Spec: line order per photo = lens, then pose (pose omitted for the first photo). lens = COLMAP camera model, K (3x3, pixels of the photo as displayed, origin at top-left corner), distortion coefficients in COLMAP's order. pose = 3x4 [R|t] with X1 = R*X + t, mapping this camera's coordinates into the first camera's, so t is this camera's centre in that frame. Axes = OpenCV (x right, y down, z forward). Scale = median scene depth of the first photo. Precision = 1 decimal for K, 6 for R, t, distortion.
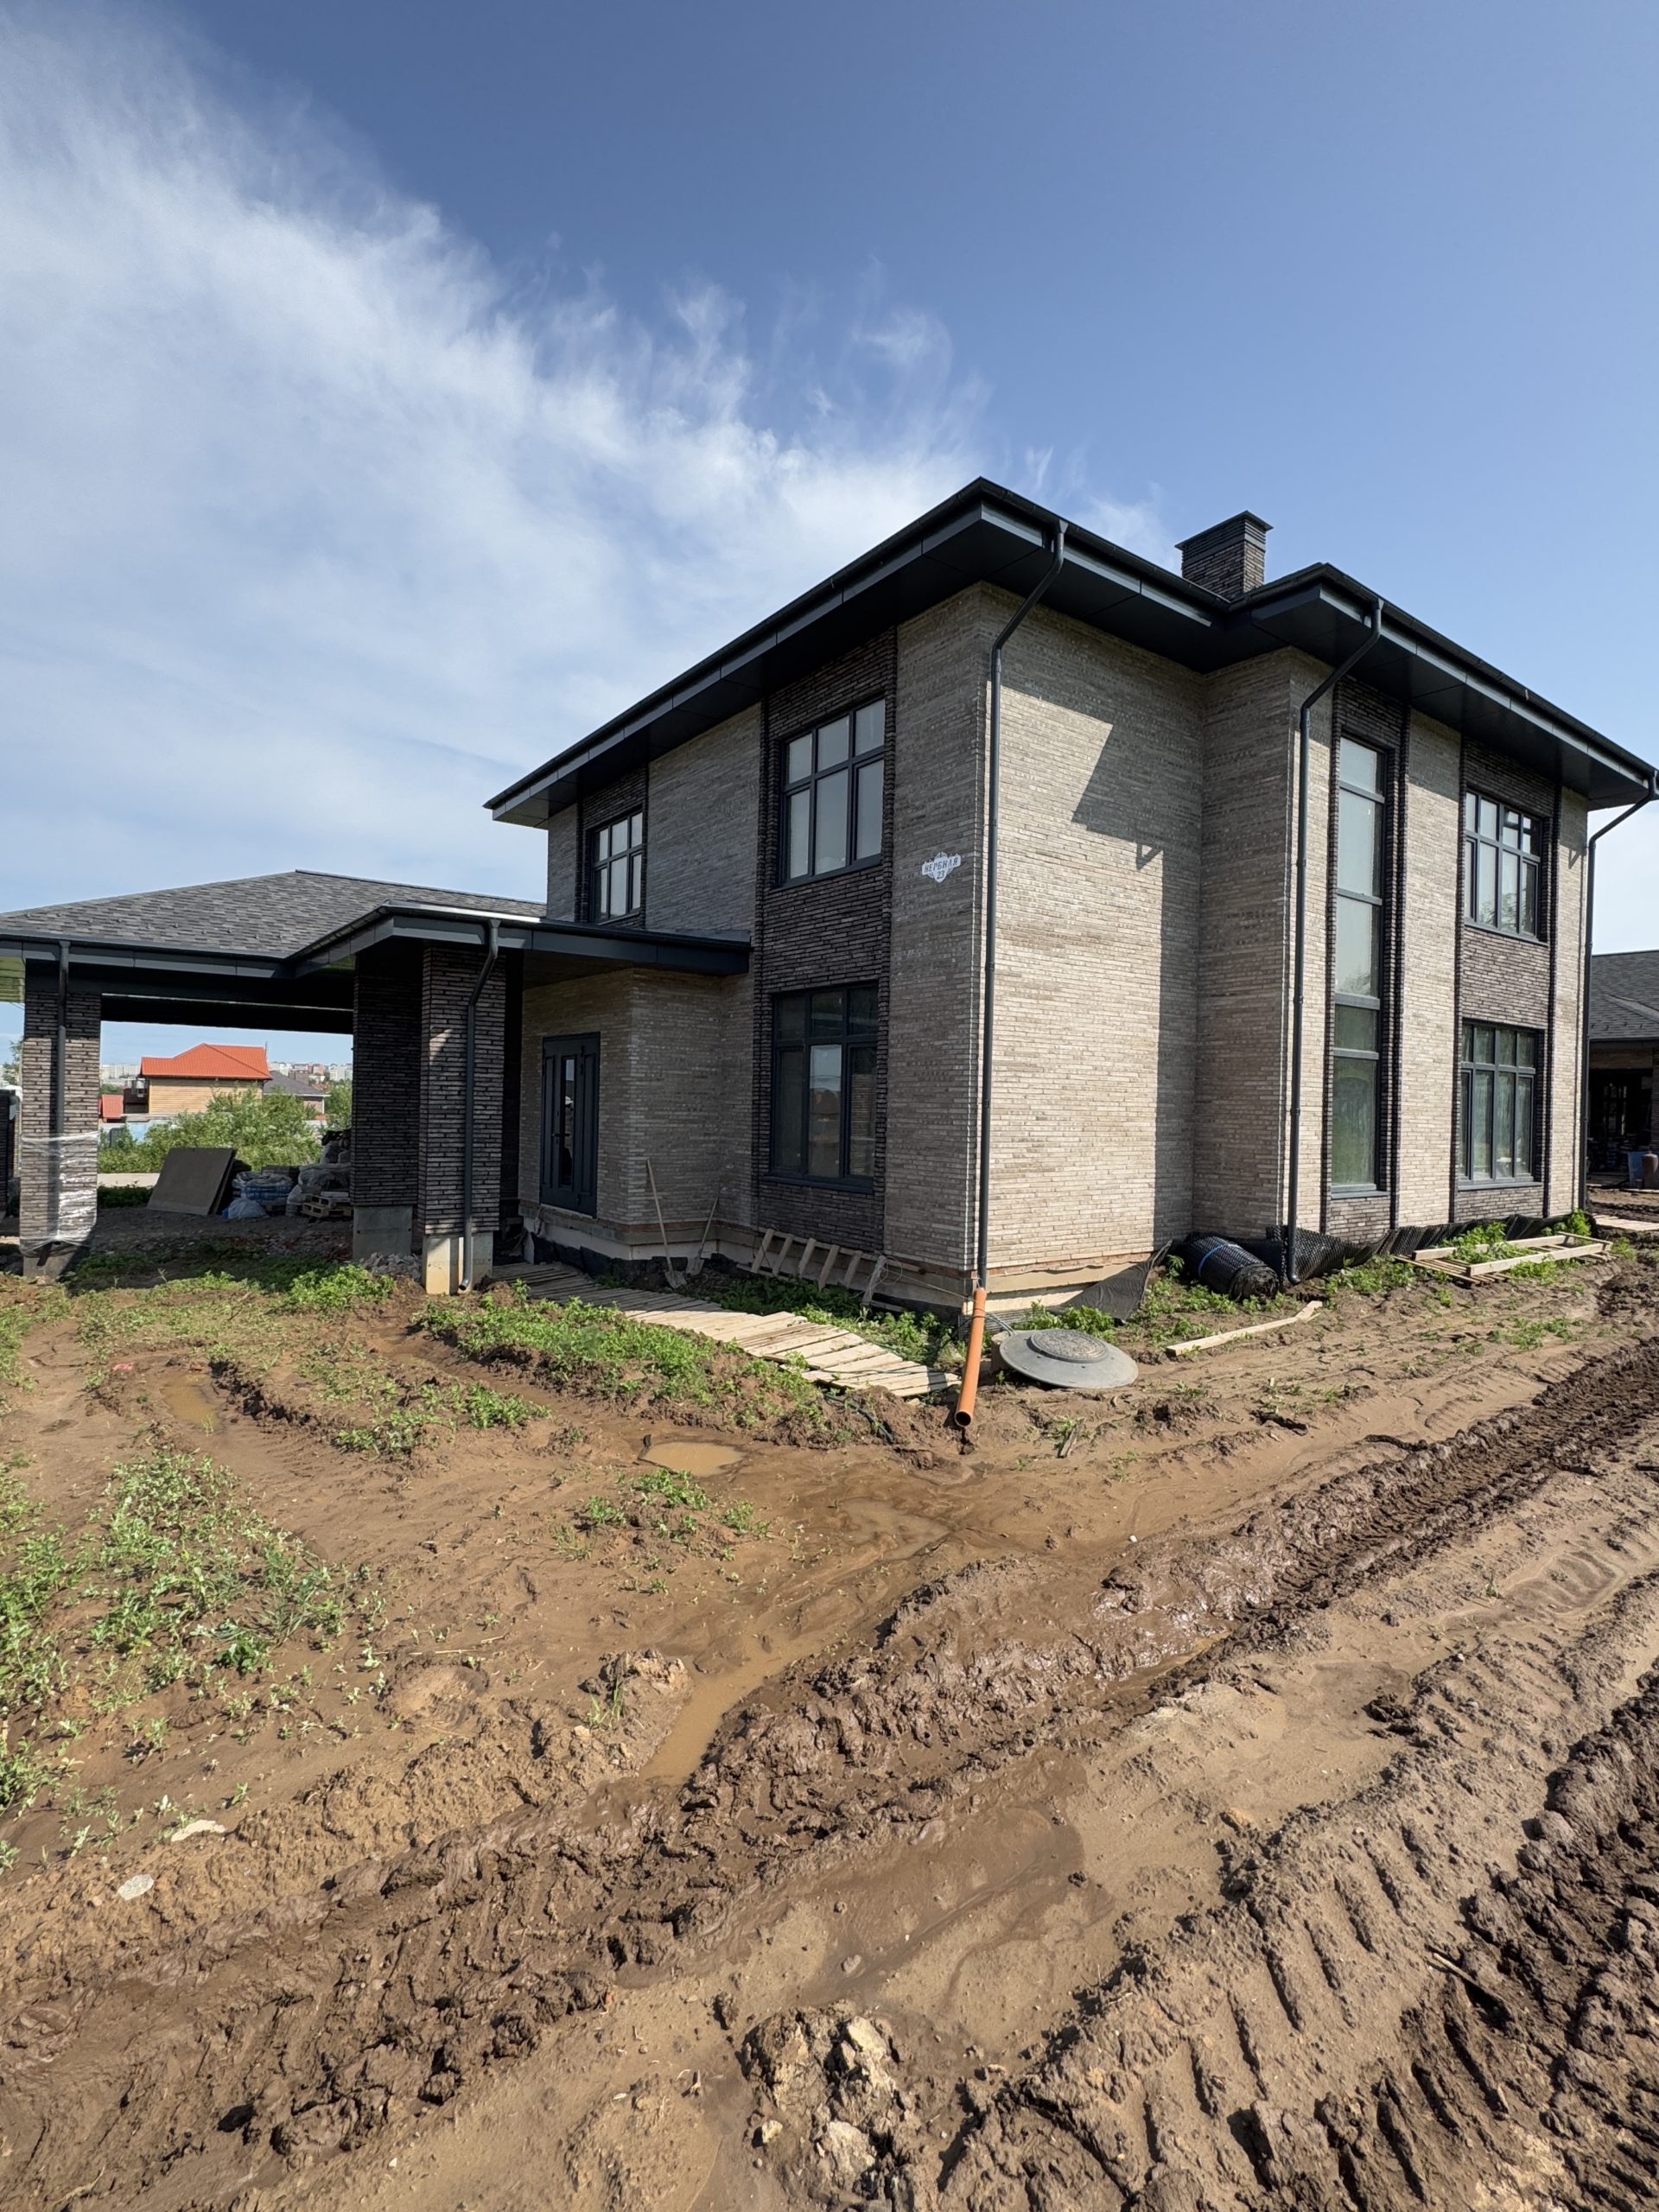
lens RADIAL K [[1068.5, 0, 829.5], [0, 1068.5, 1106.0], [0, 0, 1]] dist [-0.033157, 0.000093]
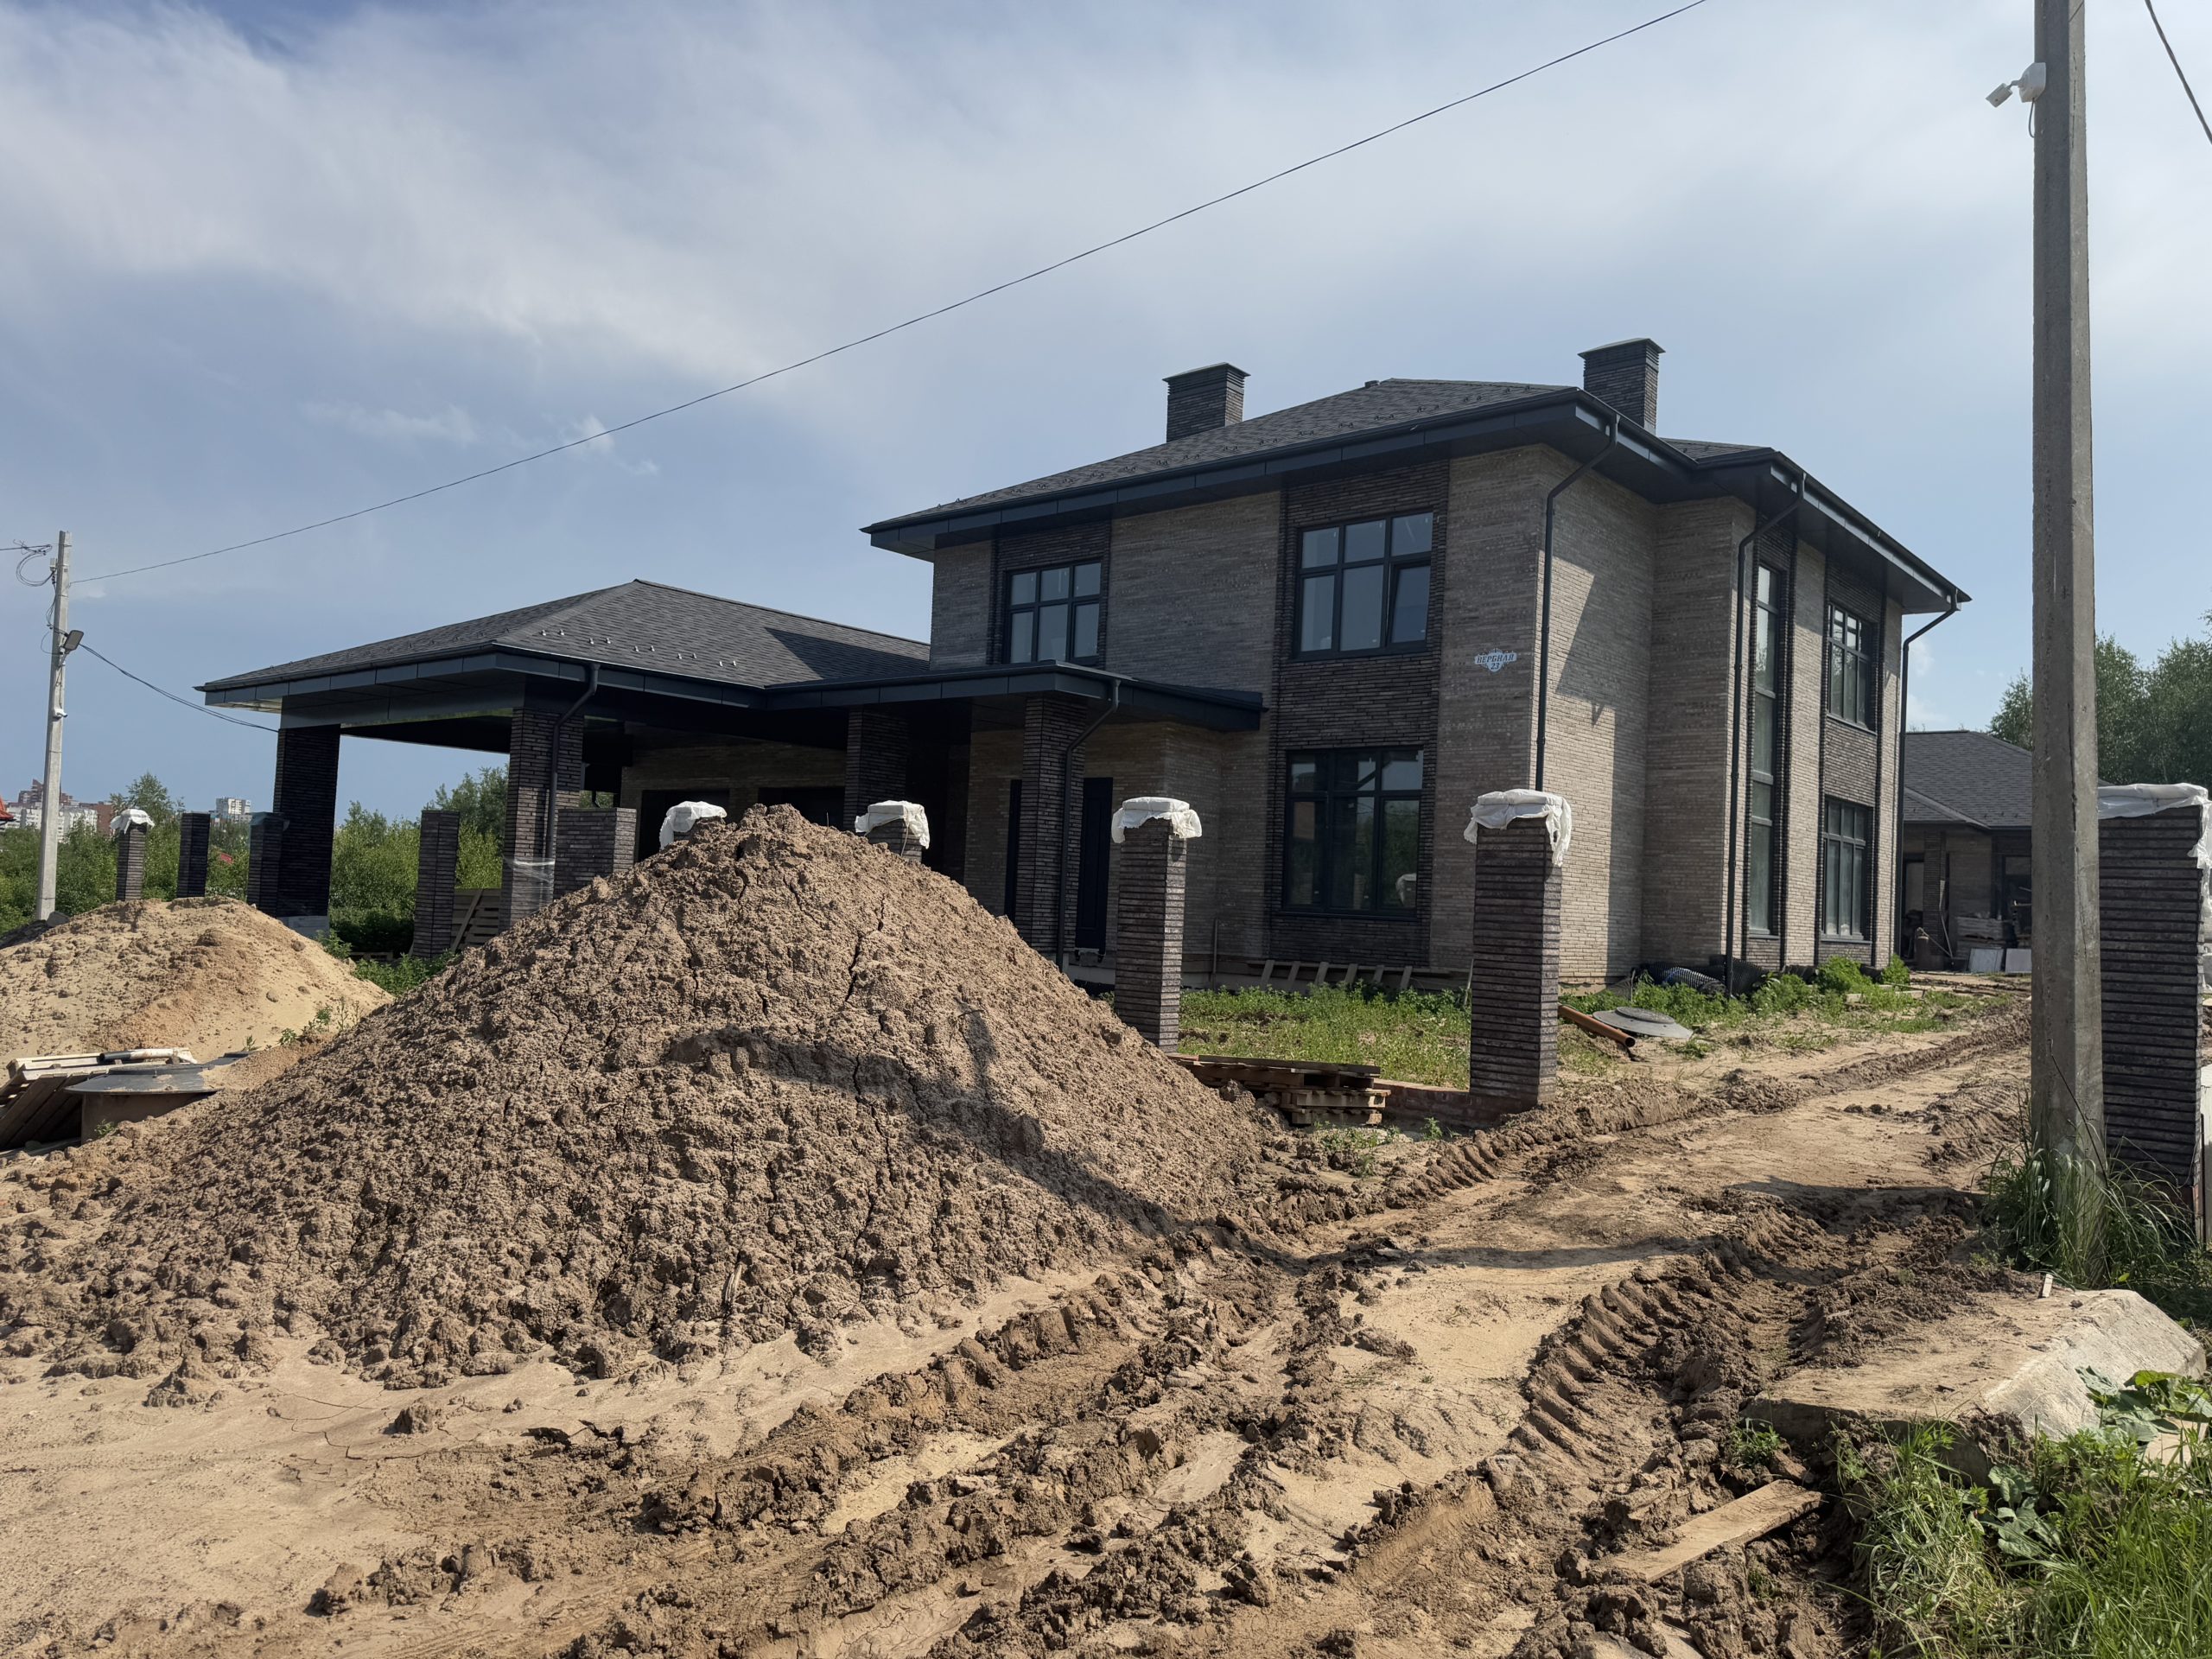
lens RADIAL K [[1496.3, 0, 1106.0], [0, 1496.3, 829.5], [0, 0, 1]] dist [0.060619, -0.235808]
pose [[0.979572, 0.033592, 0.198267, -0.550938], [-0.025316, 0.998705, -0.044129, 0.053416], [-0.199493, 0.038208, 0.979154, -0.510482]]
